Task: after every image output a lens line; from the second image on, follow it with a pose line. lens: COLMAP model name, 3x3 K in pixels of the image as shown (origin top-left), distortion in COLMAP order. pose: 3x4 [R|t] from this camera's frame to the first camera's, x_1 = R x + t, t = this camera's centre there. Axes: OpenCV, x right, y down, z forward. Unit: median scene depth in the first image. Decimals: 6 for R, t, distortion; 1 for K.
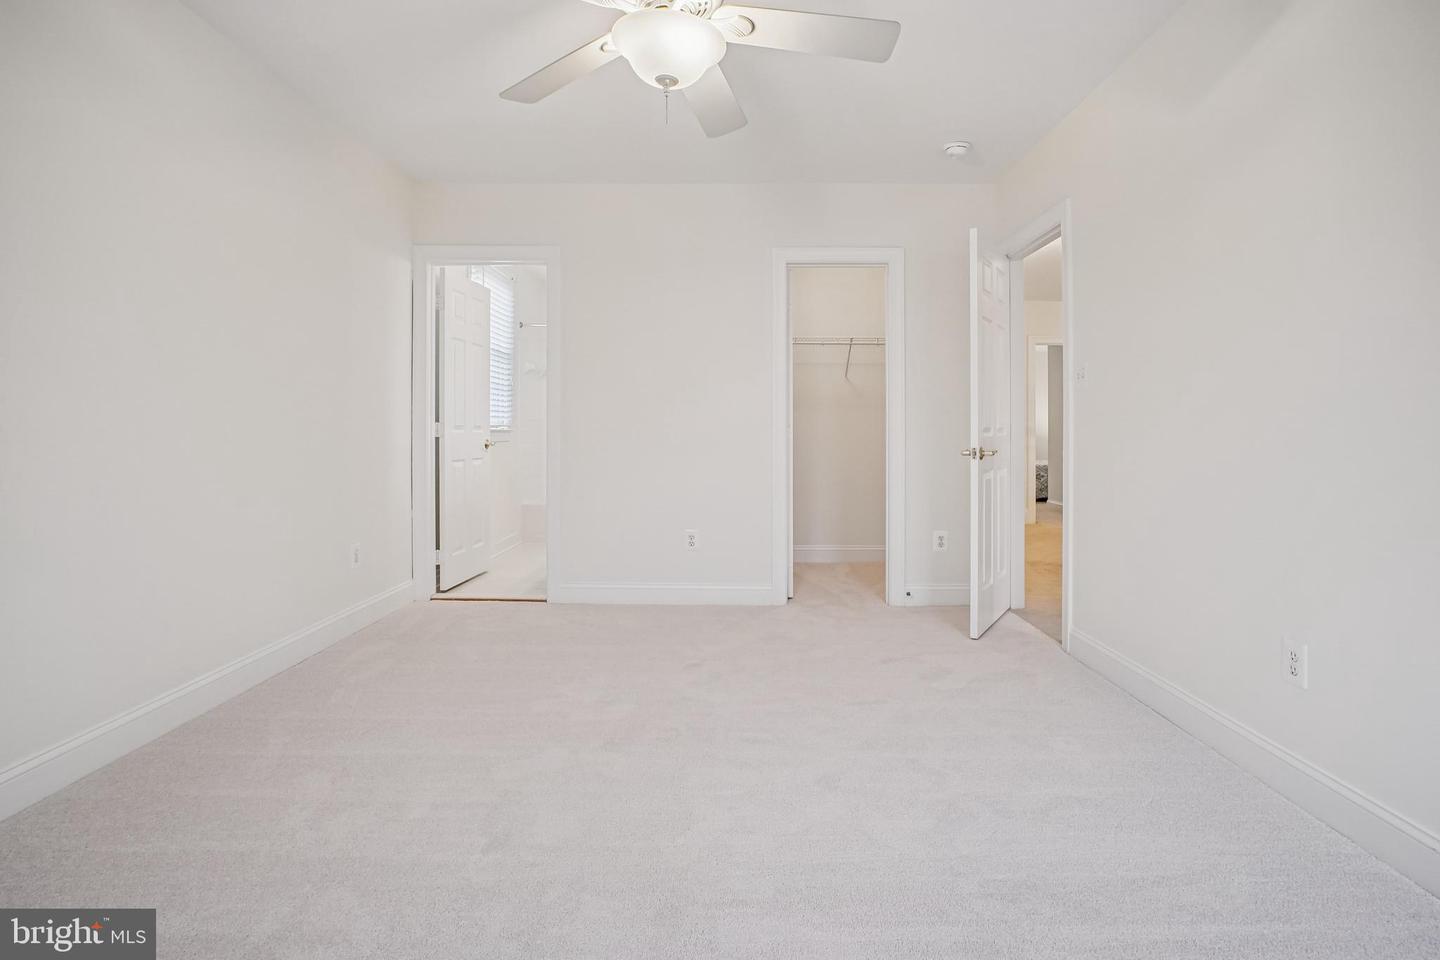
lens RADIAL K [[698.4, 0, 735.8], [0, 698.4, 425.3], [0, 0, 1]] dist [-0.028862, 0.015997]
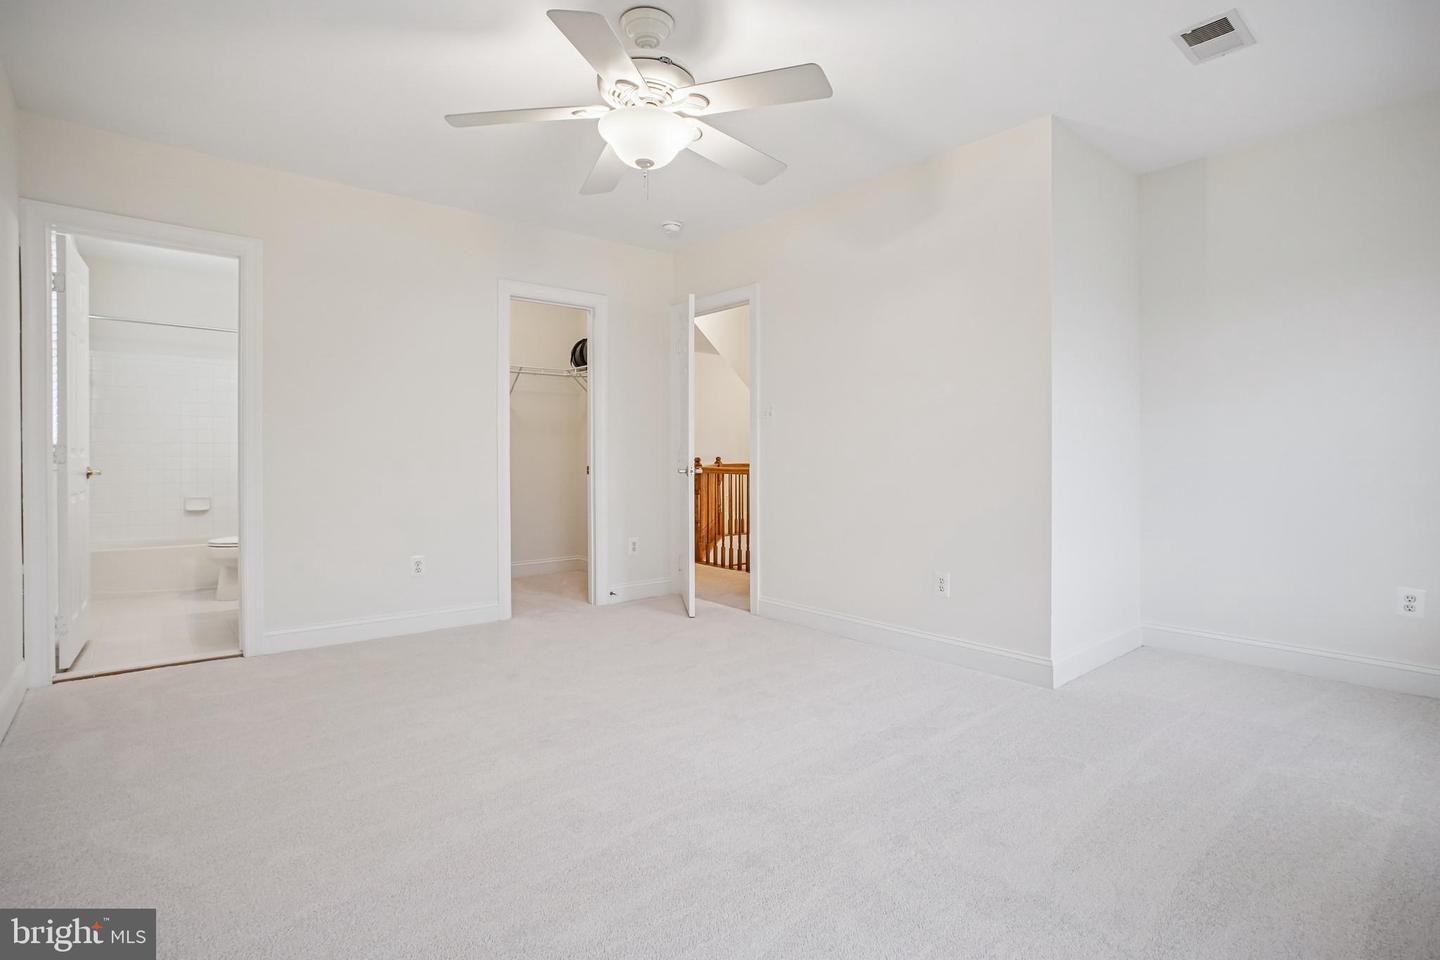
lens RADIAL K [[698.4, 0, 696.9], [0, 698.4, 450.8], [0, 0, 1]] dist [-0.028862, 0.015997]
pose [[0.783246, -0.000586, 0.621712, -0.365058], [-0.002496, 0.999989, 0.004086, -0.001810], [-0.621707, -0.004752, 0.783235, -0.002653]]
